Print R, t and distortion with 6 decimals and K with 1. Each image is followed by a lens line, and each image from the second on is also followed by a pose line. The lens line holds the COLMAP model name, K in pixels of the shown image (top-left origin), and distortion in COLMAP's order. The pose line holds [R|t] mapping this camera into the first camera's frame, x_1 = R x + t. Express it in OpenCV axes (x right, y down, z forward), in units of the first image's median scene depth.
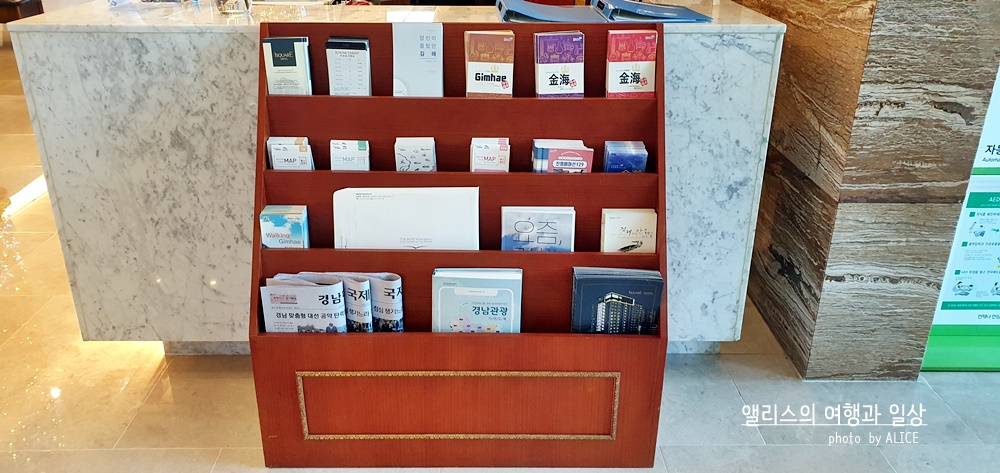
lens RADIAL K [[752.1, 0, 482.2], [0, 752.1, 233.1], [0, 0, 1]] dist [0.006462, 0.003312]
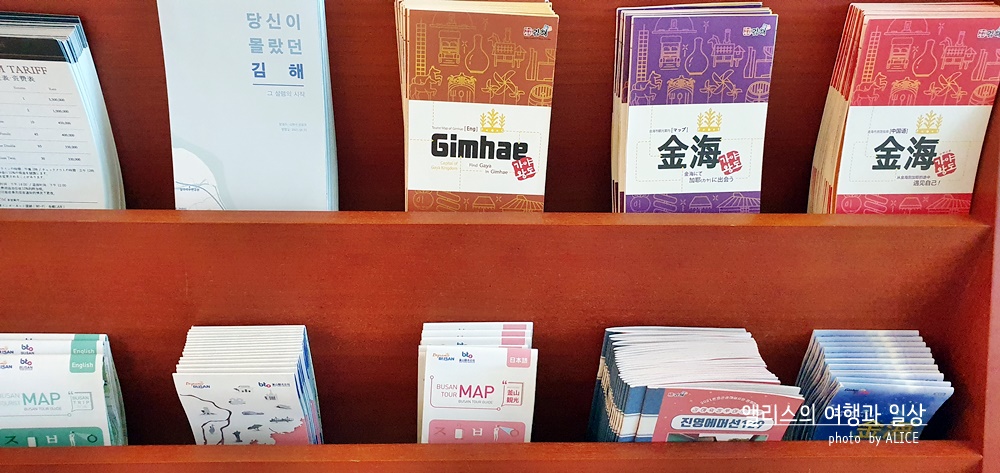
lens RADIAL K [[715.1, 0, 498.4], [0, 715.1, 194.7], [0, 0, 1]] dist [0.006880, -0.059663]
pose [[0.998657, -0.001380, 0.051786, 0.003516], [-0.004253, 0.994087, 0.108501, -0.220183], [-0.051629, -0.108576, 0.992747, 0.697987]]
